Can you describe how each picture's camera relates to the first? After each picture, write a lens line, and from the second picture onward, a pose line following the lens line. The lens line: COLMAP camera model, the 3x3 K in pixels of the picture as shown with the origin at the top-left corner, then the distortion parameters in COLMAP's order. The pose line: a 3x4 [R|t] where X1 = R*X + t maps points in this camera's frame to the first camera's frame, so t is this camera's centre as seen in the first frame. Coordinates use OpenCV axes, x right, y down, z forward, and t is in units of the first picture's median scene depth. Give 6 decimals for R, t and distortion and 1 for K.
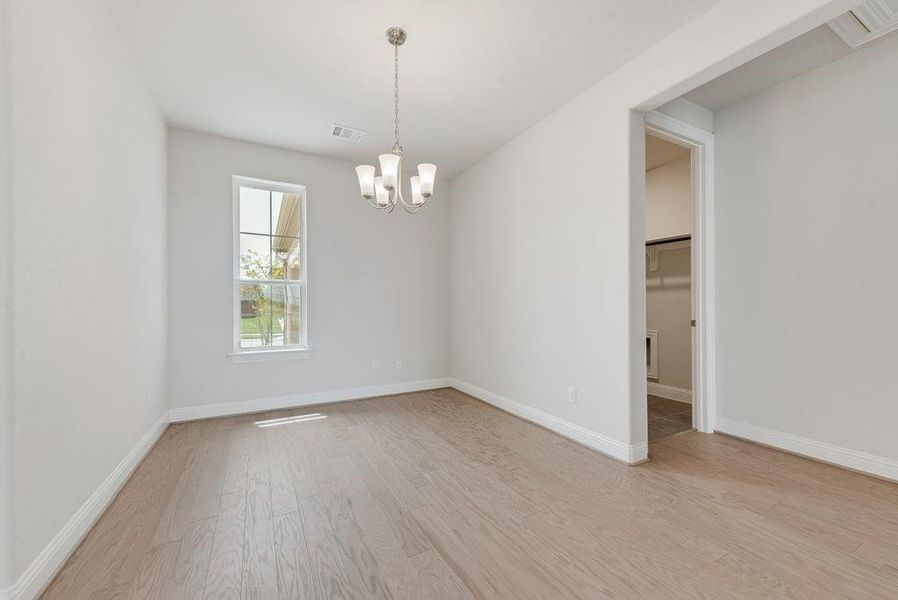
lens RADIAL K [[355.7, 0, 448.6], [0, 355.7, 310.3], [0, 0, 1]] dist [0.013444, -0.000201]
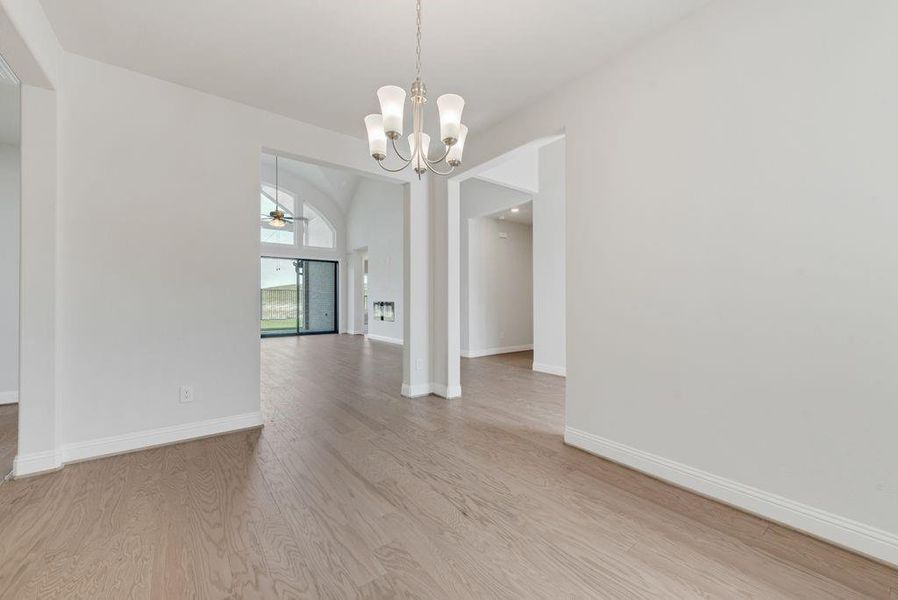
lens RADIAL K [[355.0, 0, 449.0], [0, 355.0, 300.0], [0, 0, 1]] dist [0.013706, -0.000029]
pose [[-0.987581, 0.005825, -0.157003, -0.096101], [0.005799, 0.999983, 0.000621, -0.011470], [0.157004, -0.000297, -0.987598, 1.921300]]
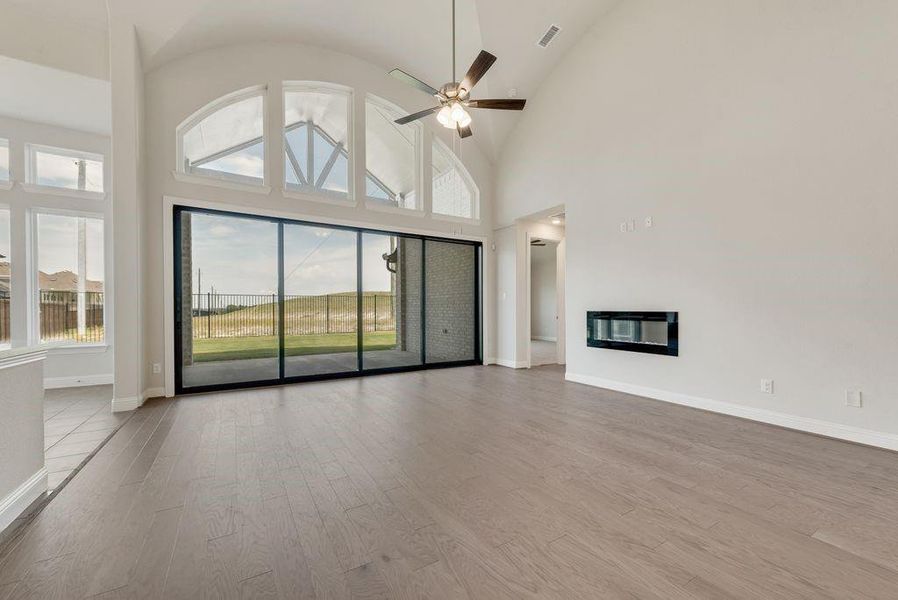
lens RADIAL K [[355.7, 0, 448.6], [0, 355.7, 310.3], [0, 0, 1]] dist [0.013444, -0.000201]
pose [[-0.998594, 0.007794, -0.052431, 1.309854], [0.007534, 0.999958, 0.005168, -0.017211], [0.052469, 0.004766, -0.998611, -0.736584]]
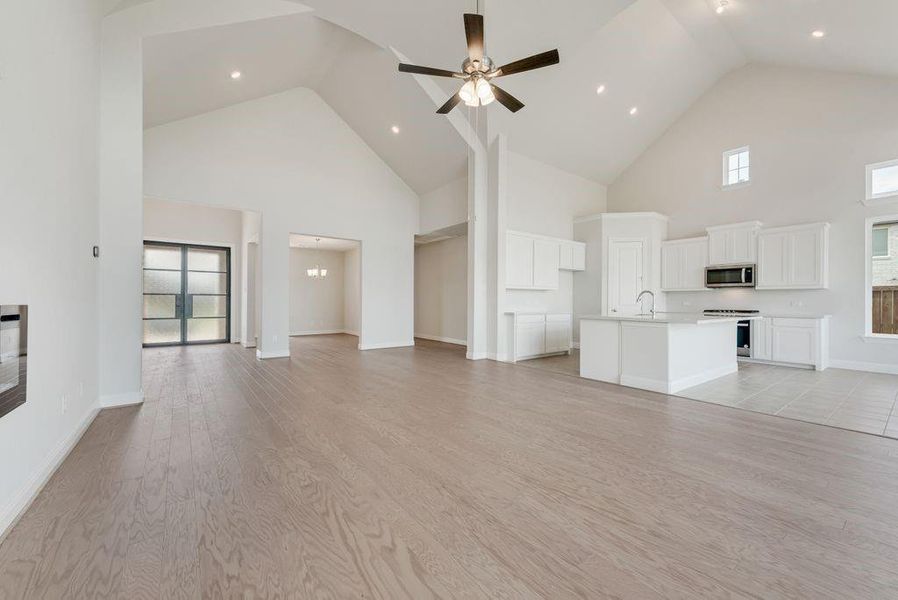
lens RADIAL K [[355.0, 0, 449.0], [0, 355.0, 300.0], [0, 0, 1]] dist [0.013706, -0.000029]
pose [[0.988002, 0.012999, 0.153894, 0.846419], [-0.012169, 0.999906, -0.006337, -0.009871], [-0.153962, 0.004388, 0.988067, -3.859347]]
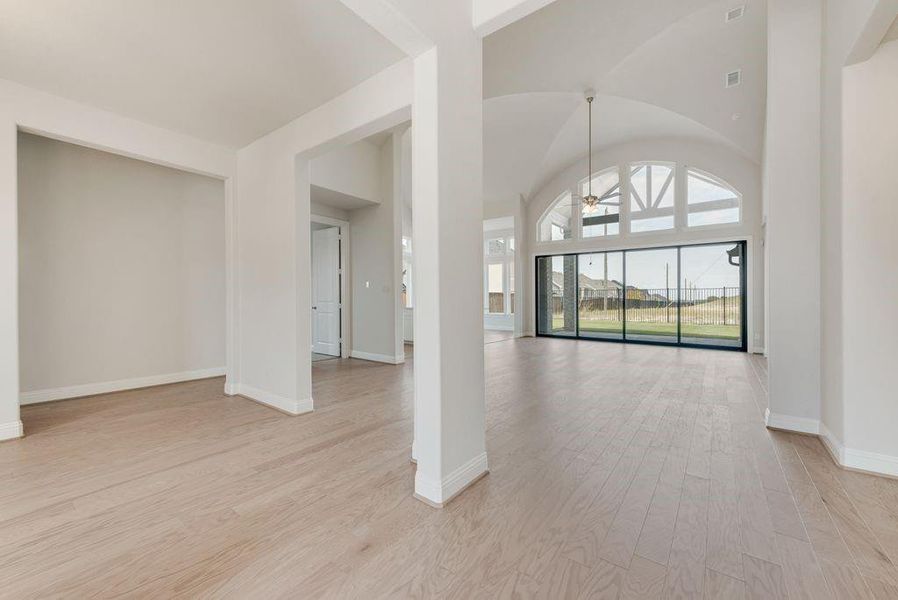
lens RADIAL K [[356.2, 0, 449.1], [0, 356.2, 296.3], [0, 0, 1]] dist [0.009611, -0.000012]
pose [[-0.417240, 0.013727, 0.908692, -1.369702], [-0.000447, 0.999883, -0.015310, -0.000667], [-0.908796, -0.006794, -0.417185, 0.295814]]
